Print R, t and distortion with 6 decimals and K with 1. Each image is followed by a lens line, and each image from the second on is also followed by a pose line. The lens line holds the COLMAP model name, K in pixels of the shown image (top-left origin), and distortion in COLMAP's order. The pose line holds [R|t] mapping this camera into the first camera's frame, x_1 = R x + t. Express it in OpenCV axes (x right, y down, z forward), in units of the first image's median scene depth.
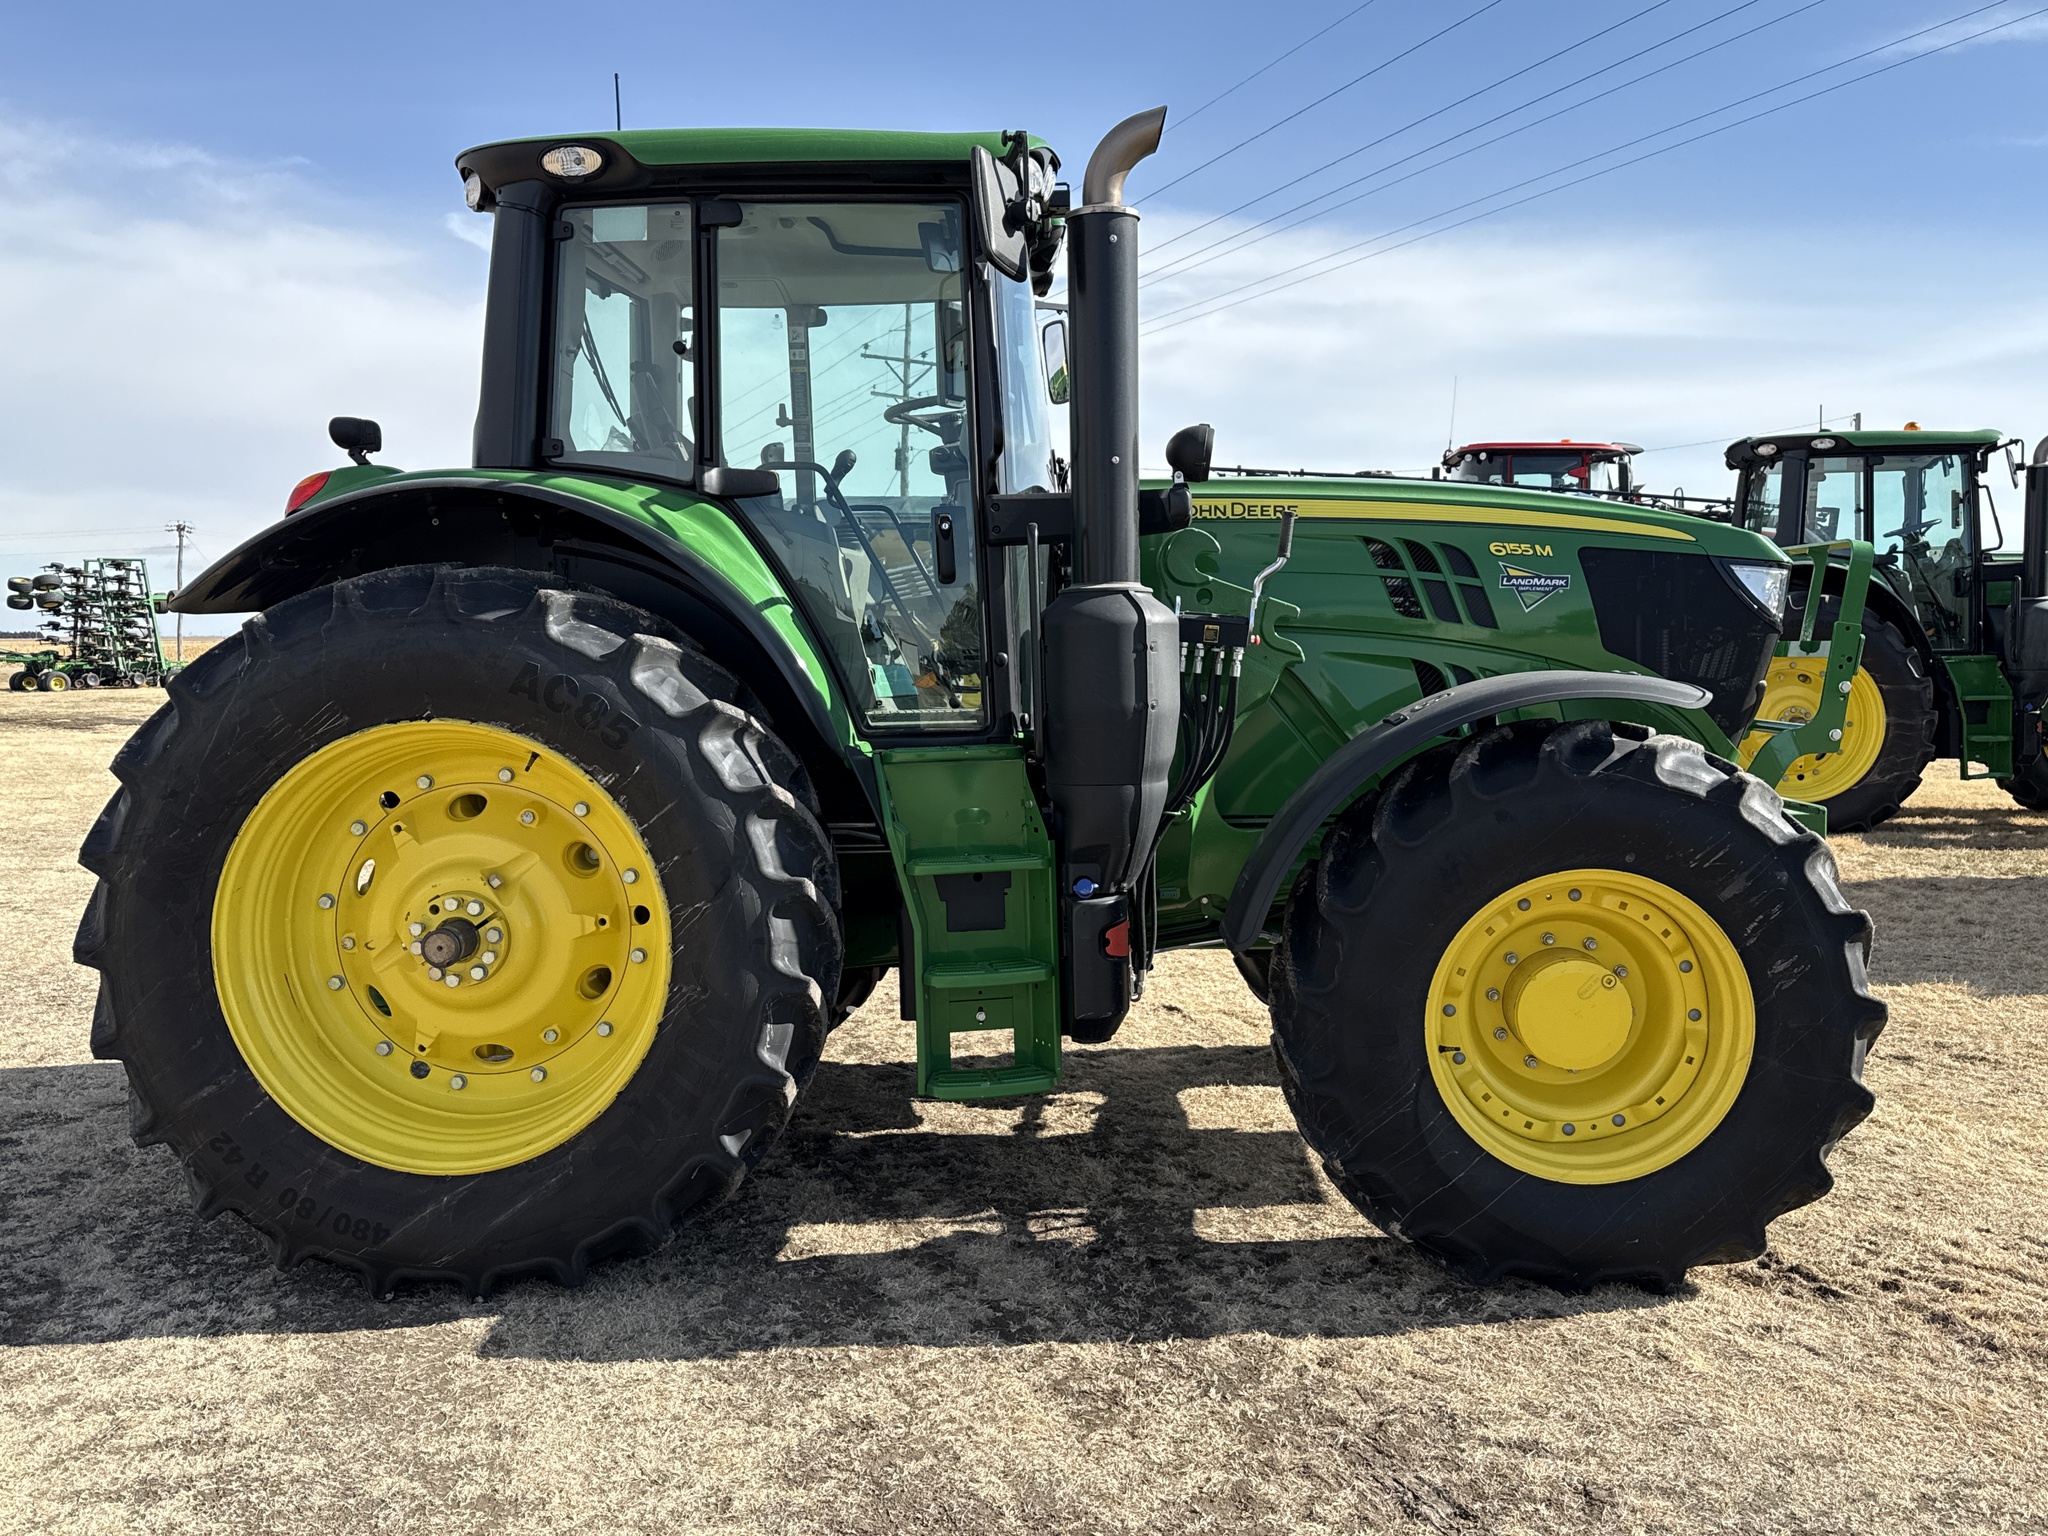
lens RADIAL K [[1590.0, 0, 1028.9], [0, 1590.0, 787.7], [0, 0, 1]] dist [0.191003, -0.349483]
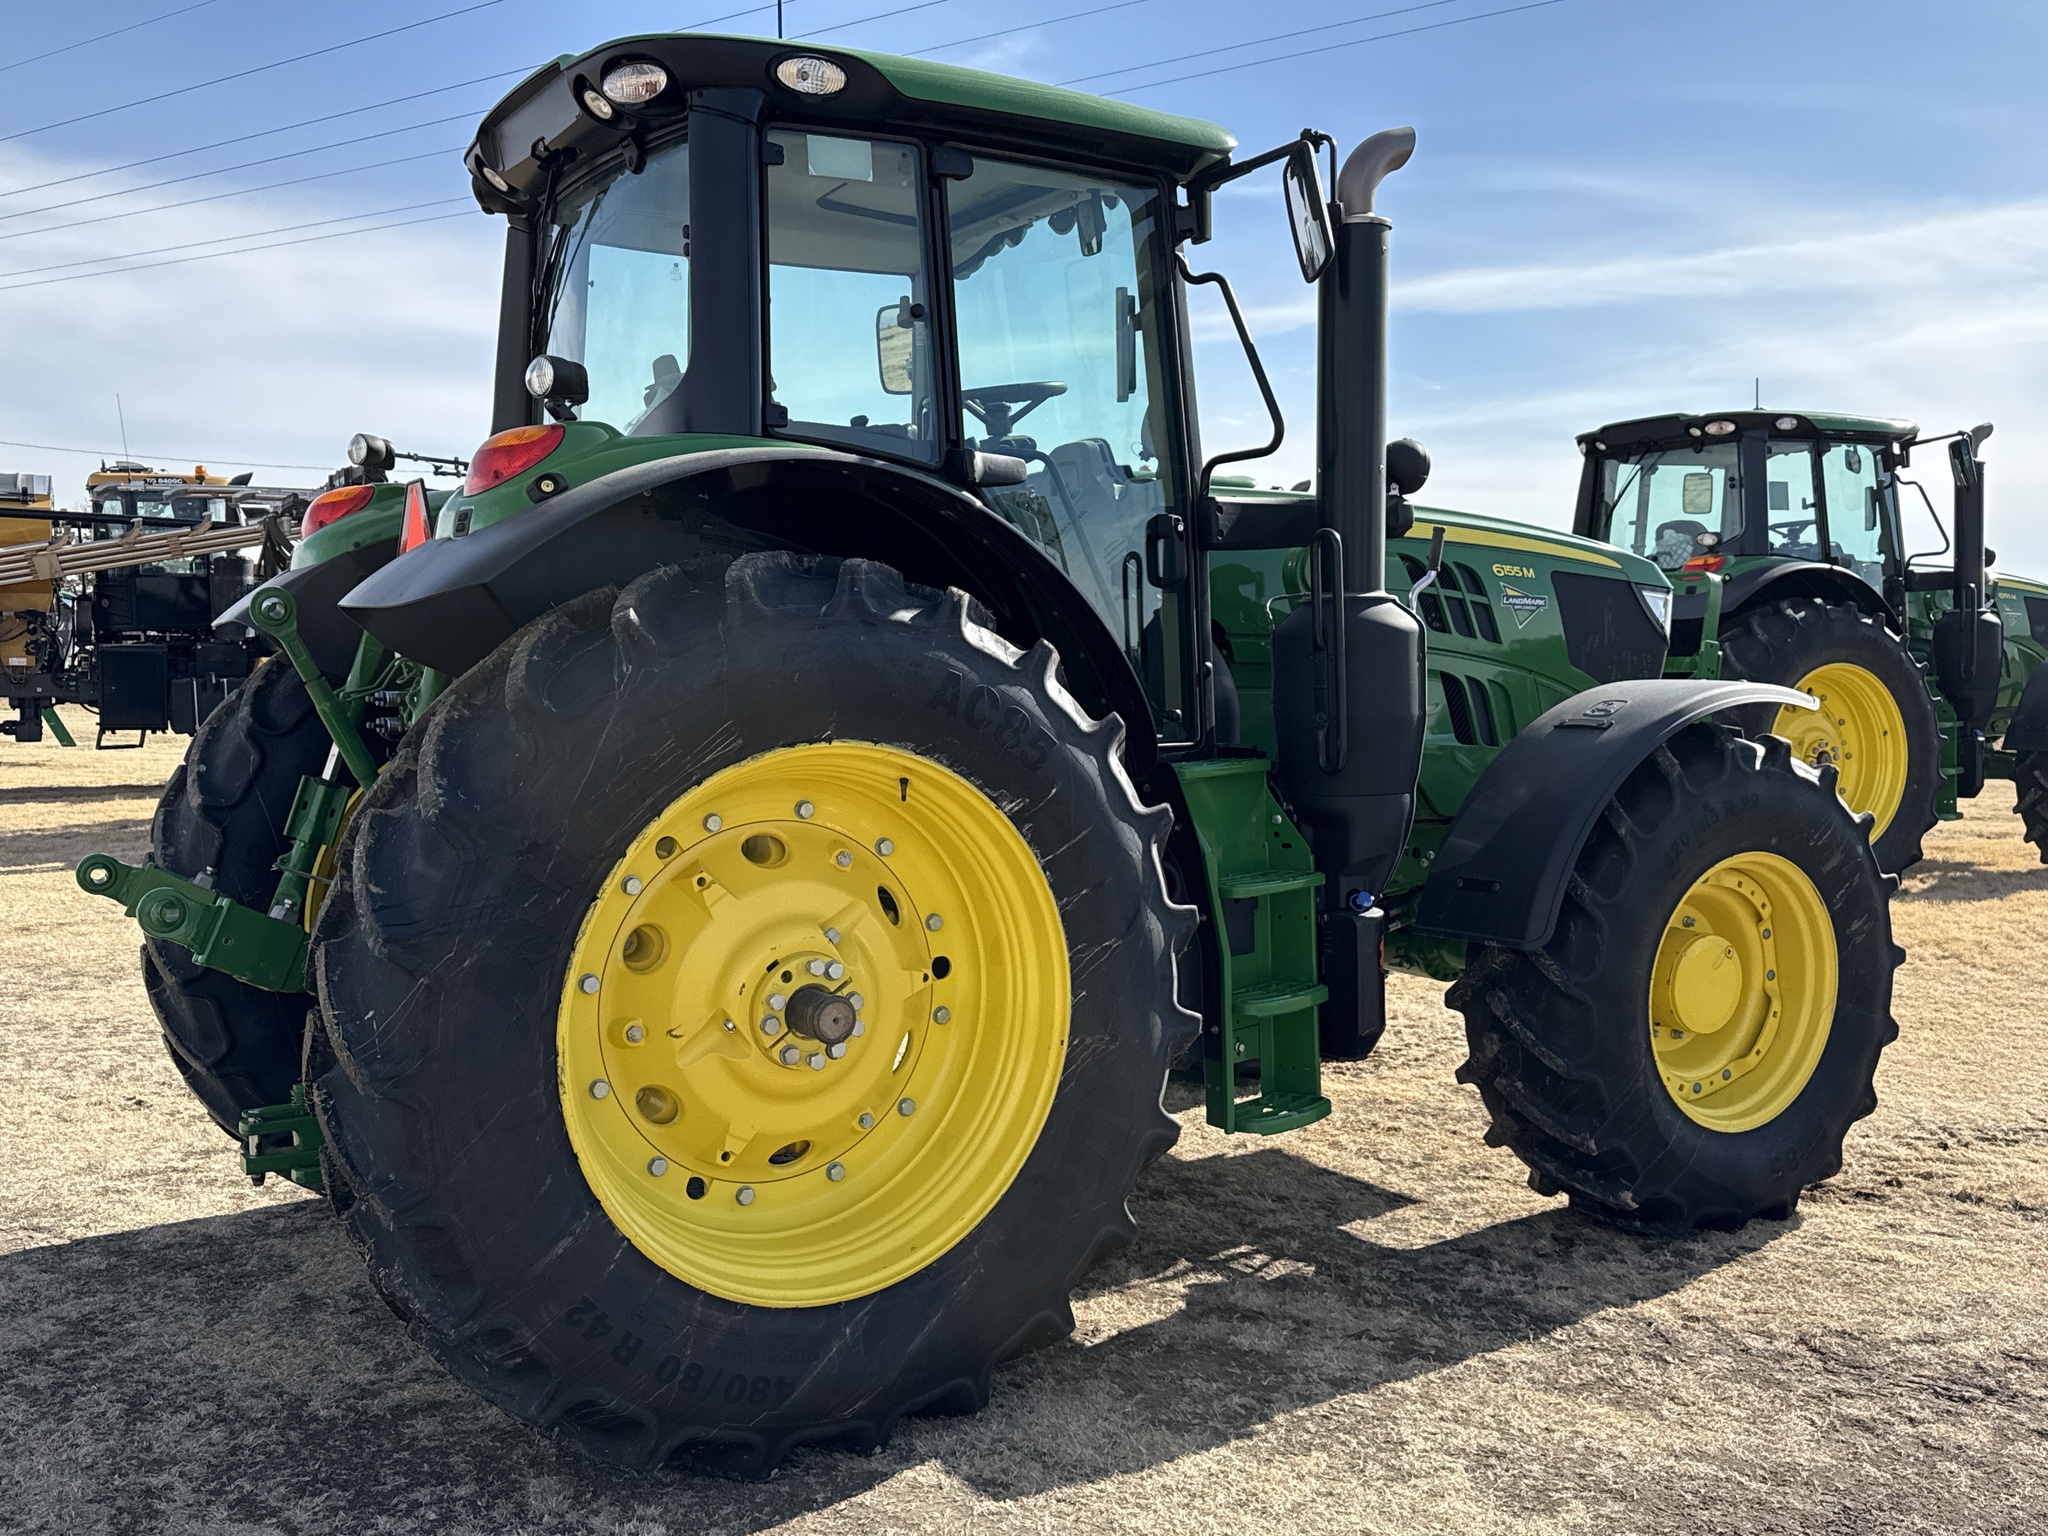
lens RADIAL K [[1827.4, 0, 1022.2], [0, 1827.4, 769.8], [0, 0, 1]] dist [0.164262, -0.244091]
pose [[0.841373, -0.027429, 0.539758, -0.771825], [0.045805, 0.998737, -0.020647, -0.003903], [-0.538510, 0.042096, 0.841567, 0.162428]]
